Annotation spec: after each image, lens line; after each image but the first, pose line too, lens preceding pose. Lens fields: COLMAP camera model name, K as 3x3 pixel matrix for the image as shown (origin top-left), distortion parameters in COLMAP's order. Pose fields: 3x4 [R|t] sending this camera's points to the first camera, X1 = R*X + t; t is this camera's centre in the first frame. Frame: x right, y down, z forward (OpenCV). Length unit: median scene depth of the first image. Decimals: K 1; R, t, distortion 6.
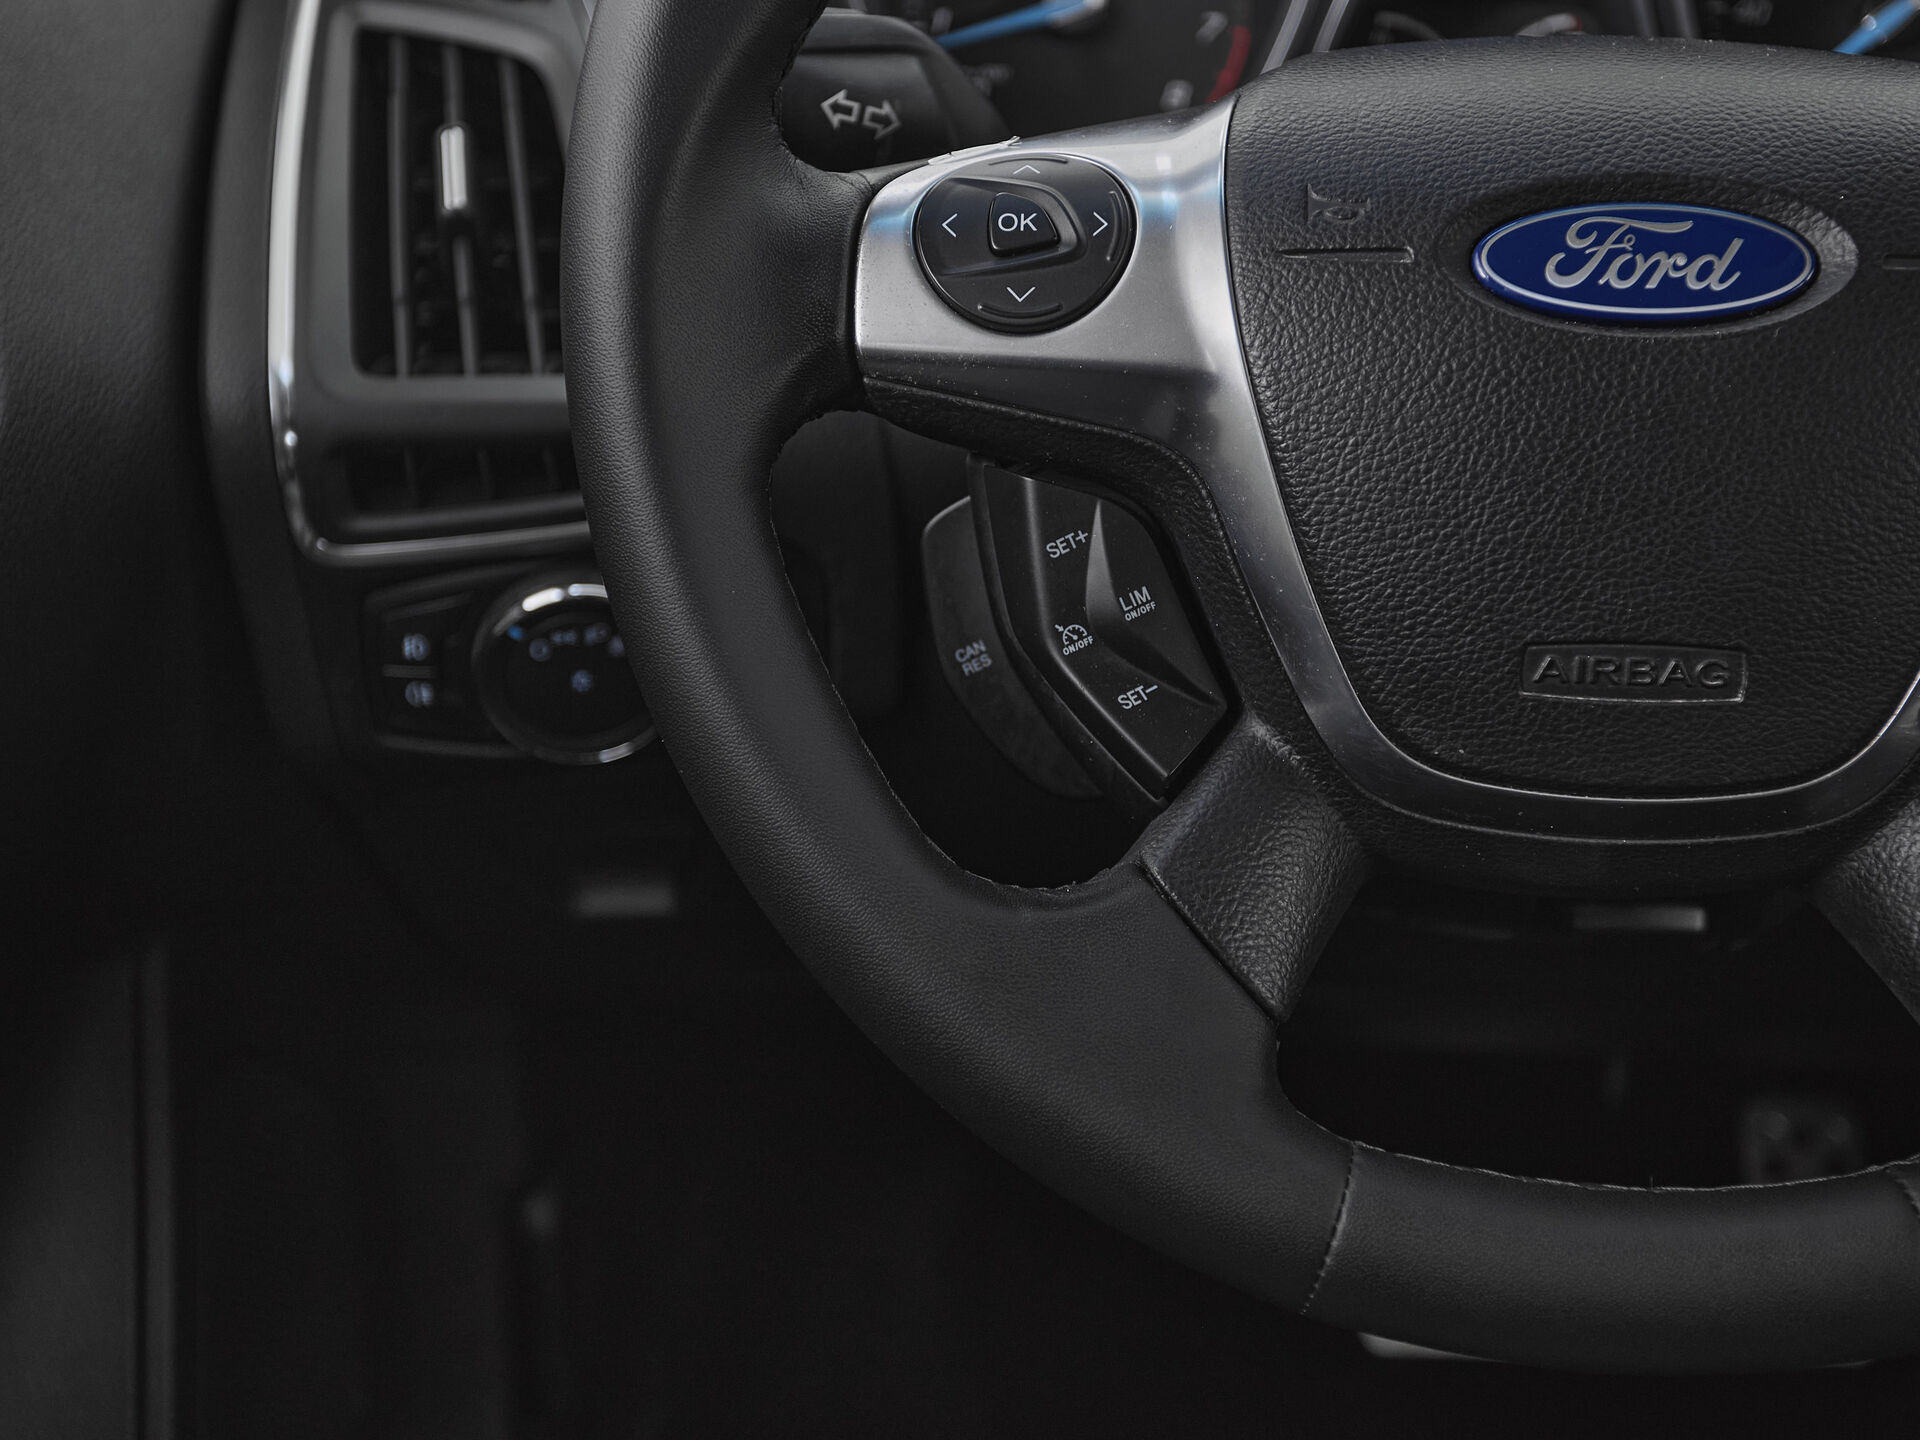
lens RADIAL K [[2716.0, 0, 966.4], [0, 2716.0, 681.1], [0, 0, 1]] dist [0.012227, 0.028439]
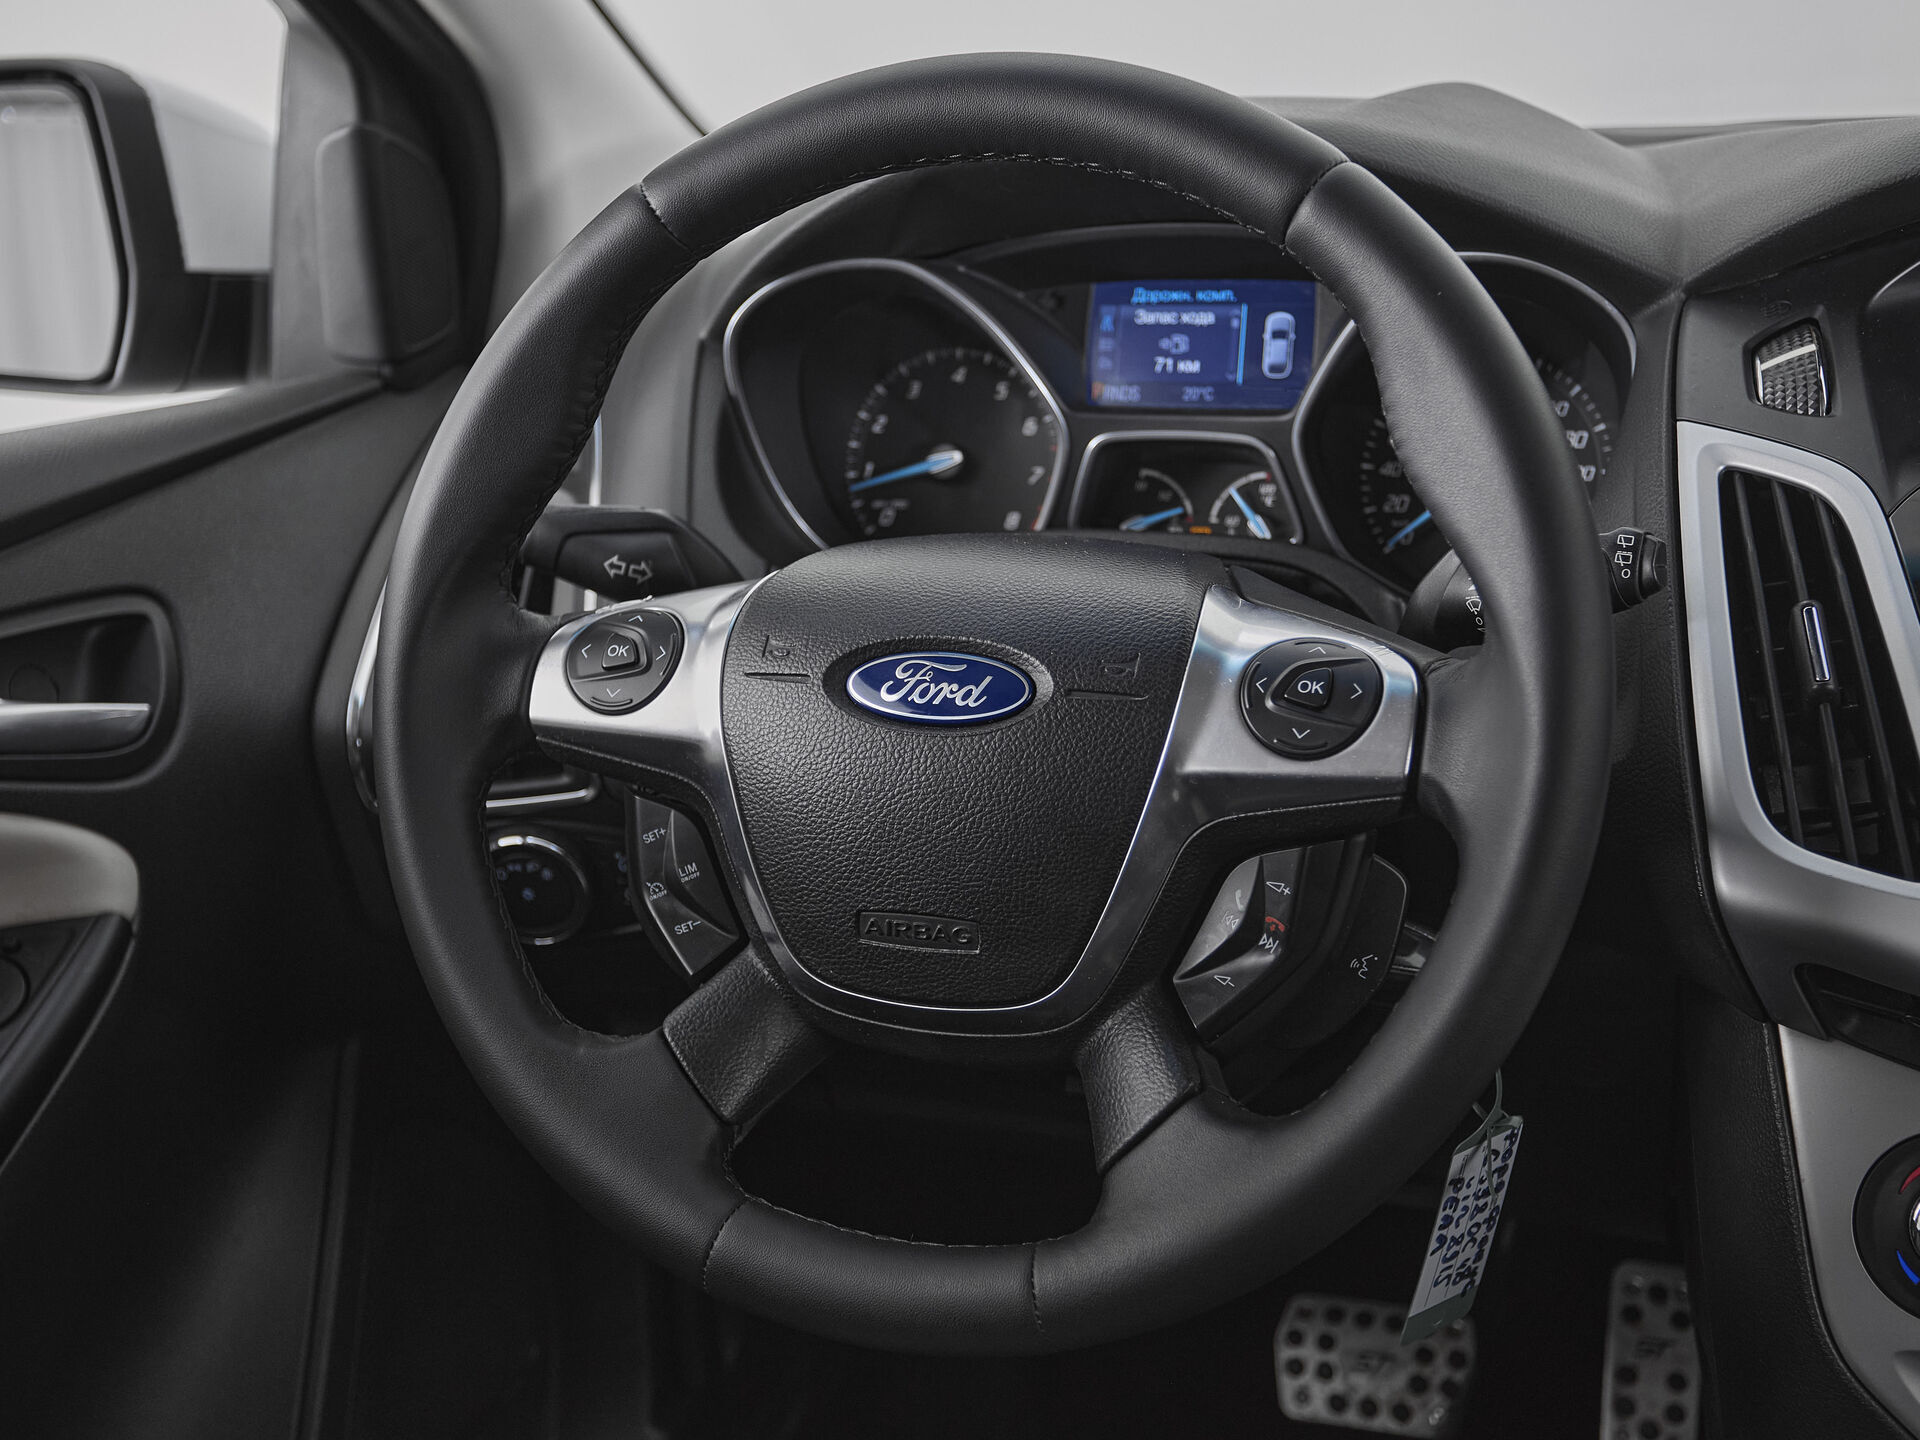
lens RADIAL K [[2324.0, 0, 949.9], [0, 2324.0, 750.4], [0, 0, 1]] dist [-0.007777, 0.066126]
pose [[0.959935, 0.038569, -0.277558, 0.656703], [-0.052141, 0.997769, -0.041683, -0.055767], [0.275331, 0.054485, 0.959804, -0.376654]]
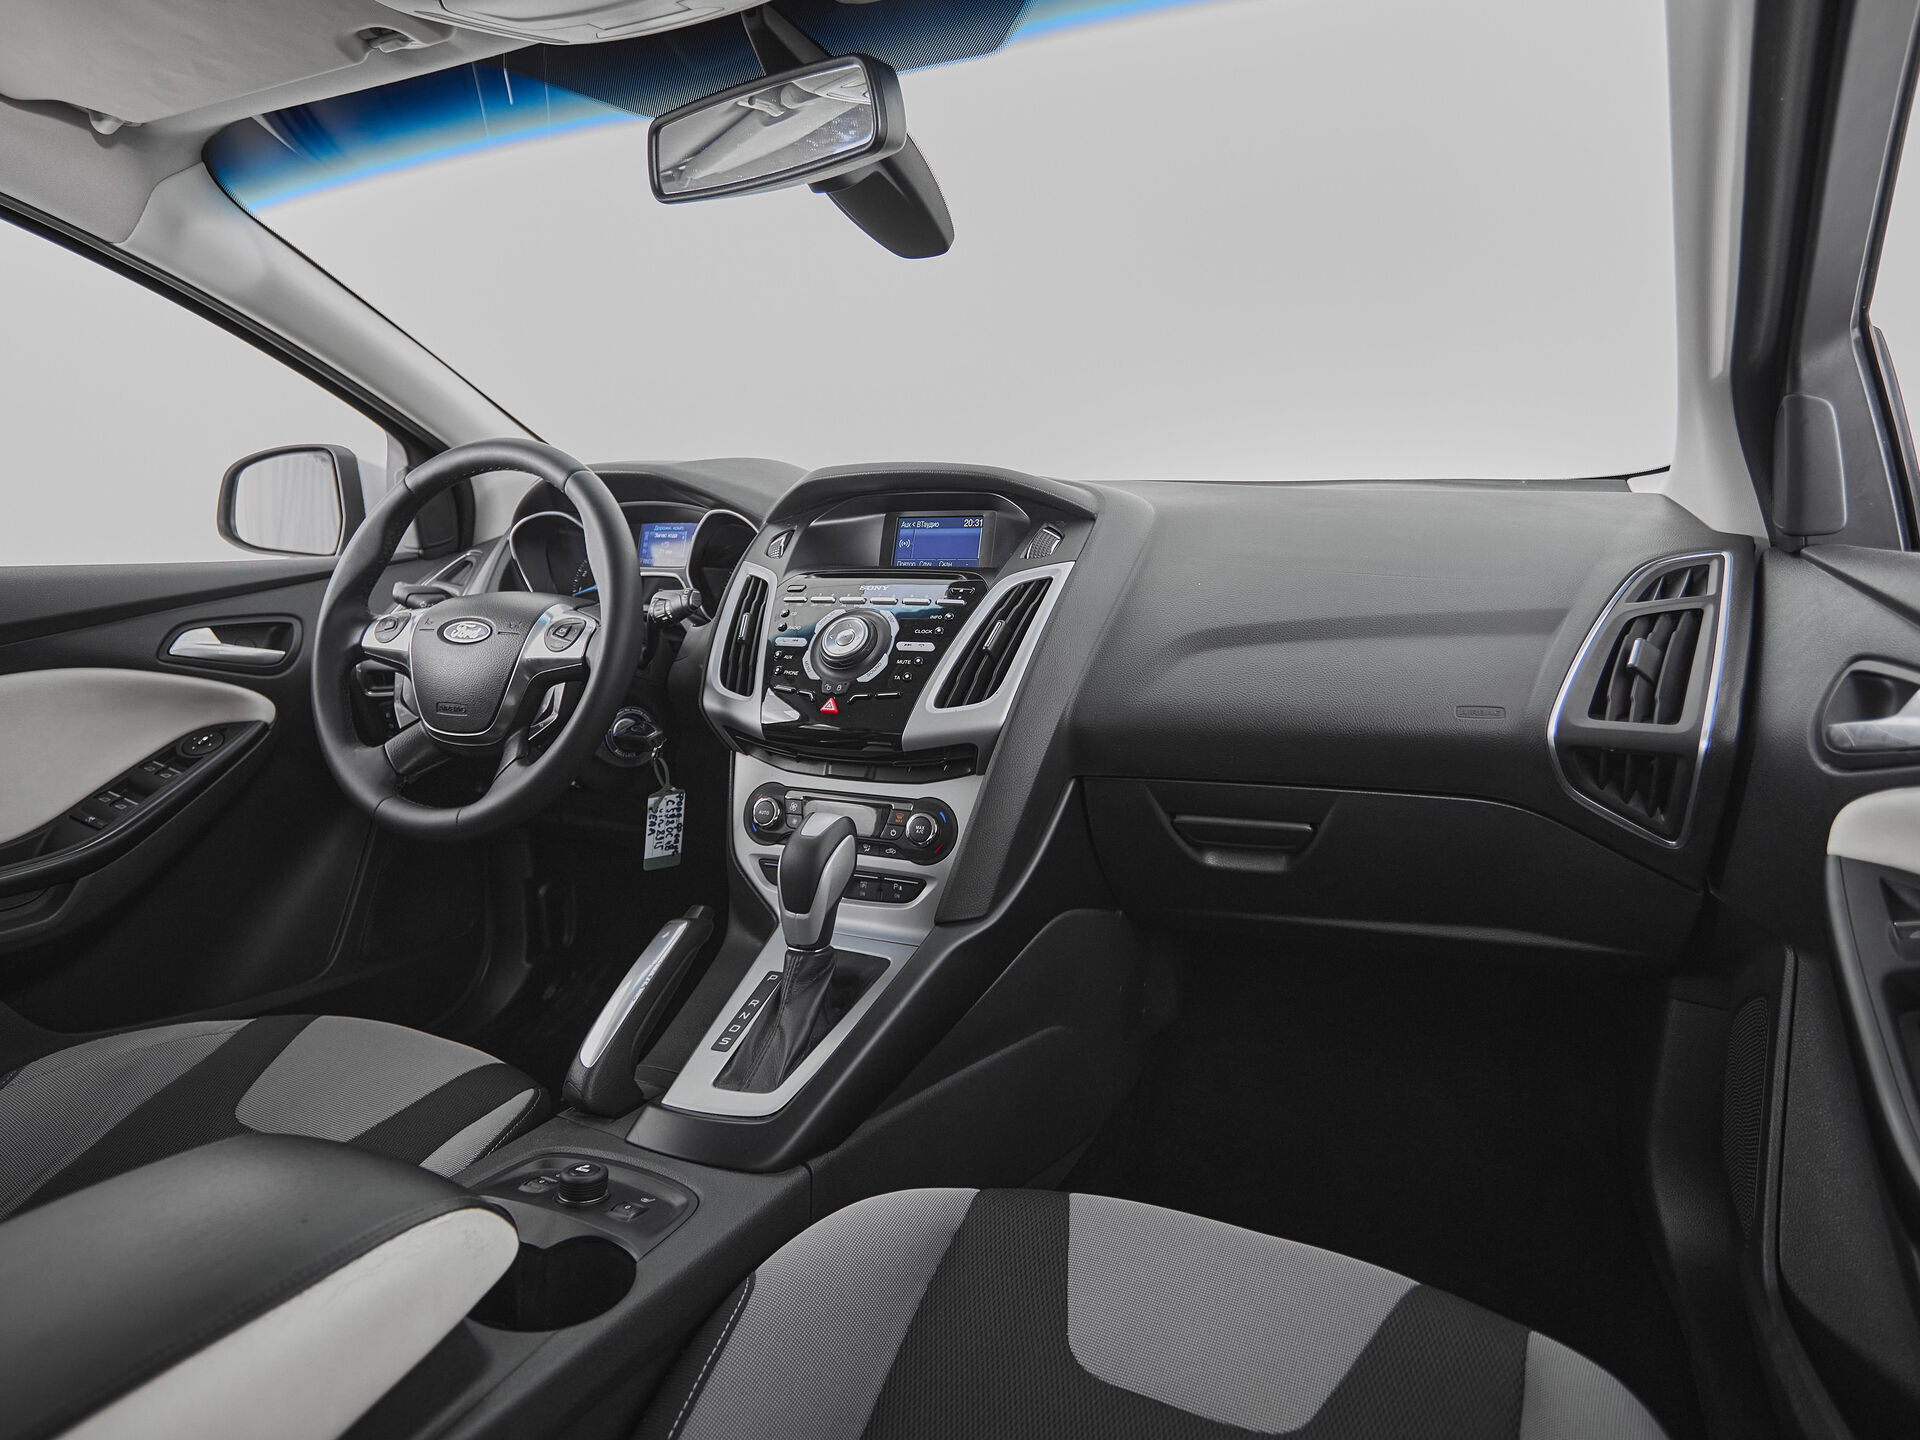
lens RADIAL K [[1124.1, 0, 974.3], [0, 1124.1, 663.6], [0, 0, 1]] dist [0.000814, -0.000337]
pose [[0.945135, 0.029462, -0.325348, 1.895883], [-0.086937, 0.982695, -0.163563, 0.177683], [0.314898, 0.182875, 0.931341, -0.715678]]
